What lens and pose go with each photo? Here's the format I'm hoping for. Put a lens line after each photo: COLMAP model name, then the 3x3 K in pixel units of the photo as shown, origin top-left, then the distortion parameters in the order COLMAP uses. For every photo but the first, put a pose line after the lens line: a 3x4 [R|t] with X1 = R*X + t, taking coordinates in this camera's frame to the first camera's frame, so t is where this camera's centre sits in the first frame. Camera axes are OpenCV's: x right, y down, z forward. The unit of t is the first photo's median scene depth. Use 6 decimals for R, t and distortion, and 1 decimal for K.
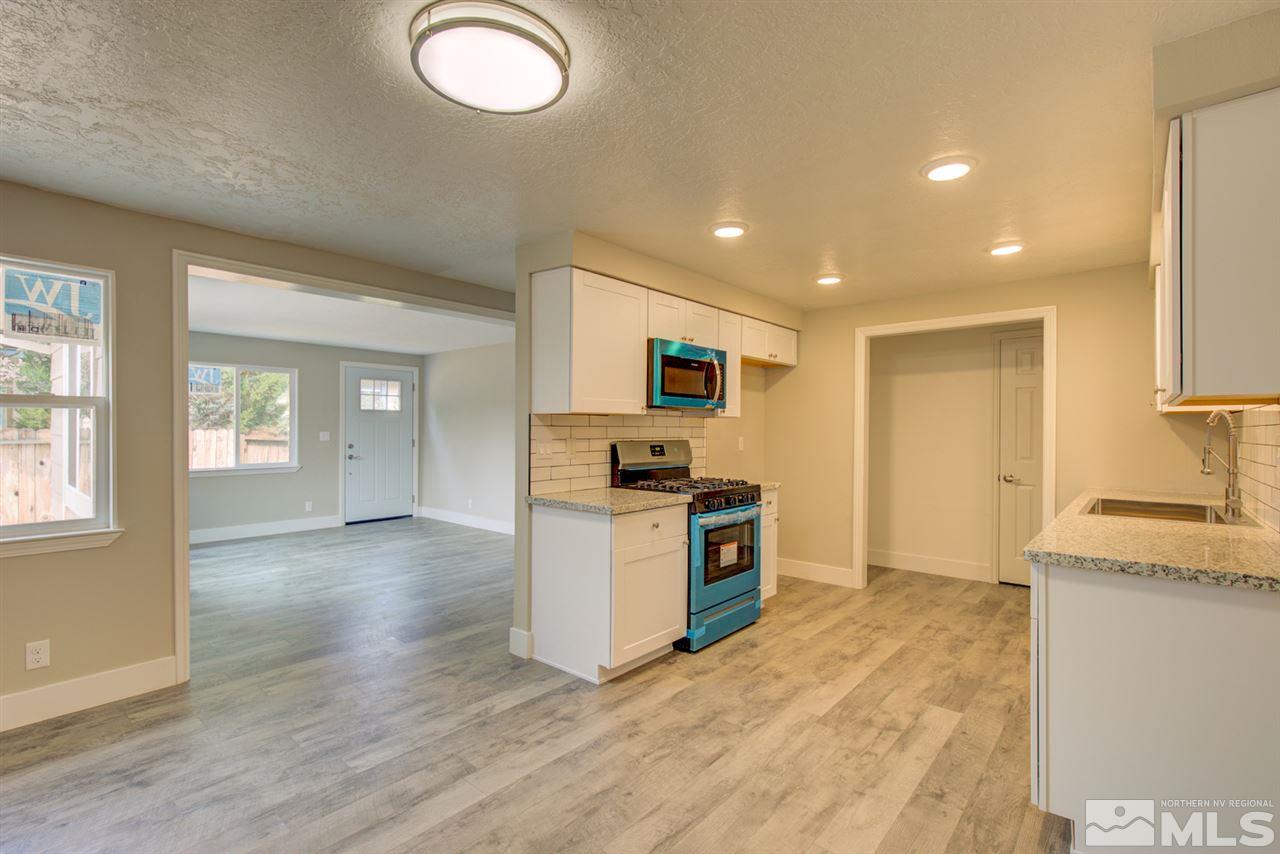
lens RADIAL K [[596.0, 0, 648.0], [0, 596.0, 430.5], [0, 0, 1]] dist [-0.004510, 0.004821]
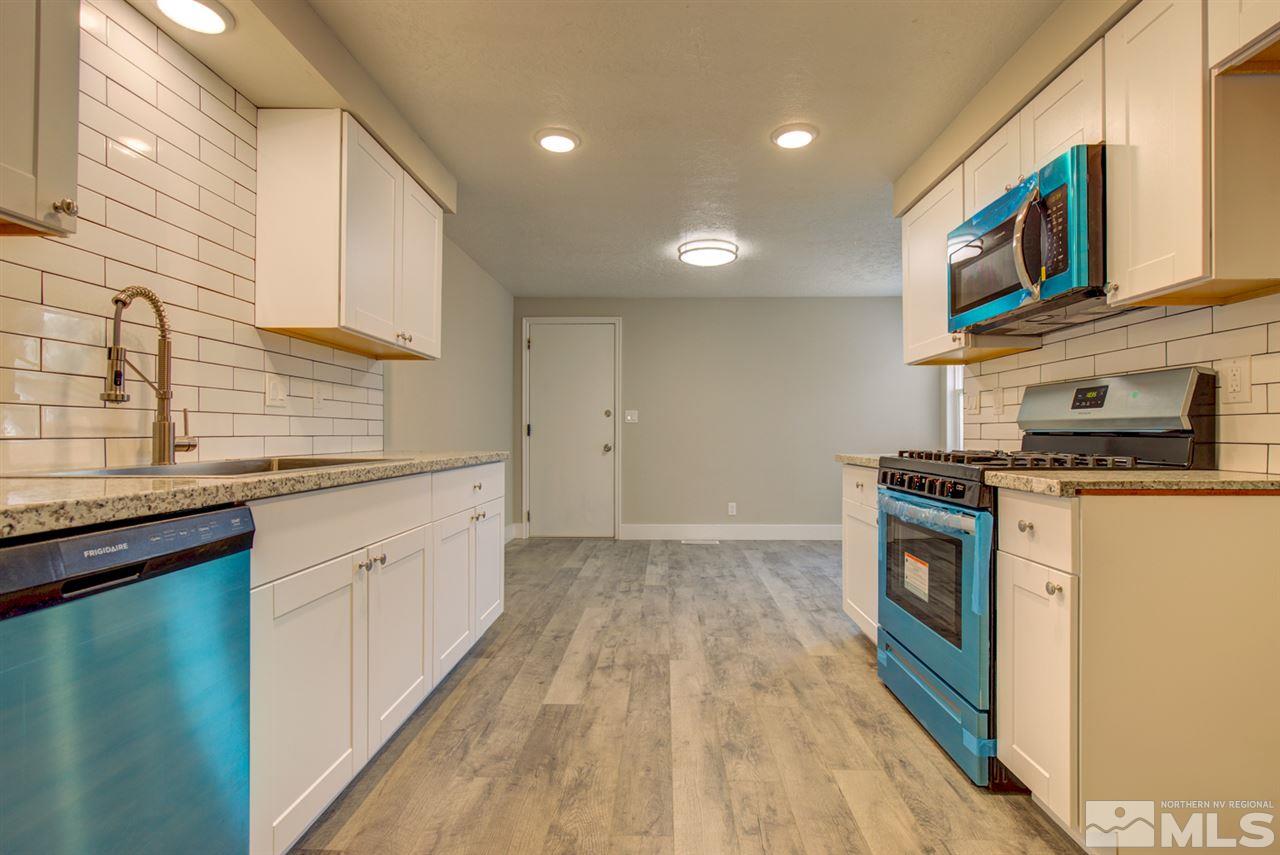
lens RADIAL K [[596.0, 0, 648.0], [0, 596.0, 431.0], [0, 0, 1]] dist [-0.004510, 0.004821]
pose [[-0.784642, -0.008146, -0.619896, 0.954036], [-0.007467, 0.999965, -0.003690, 0.102063], [0.619905, 0.001734, -0.784675, 1.783552]]
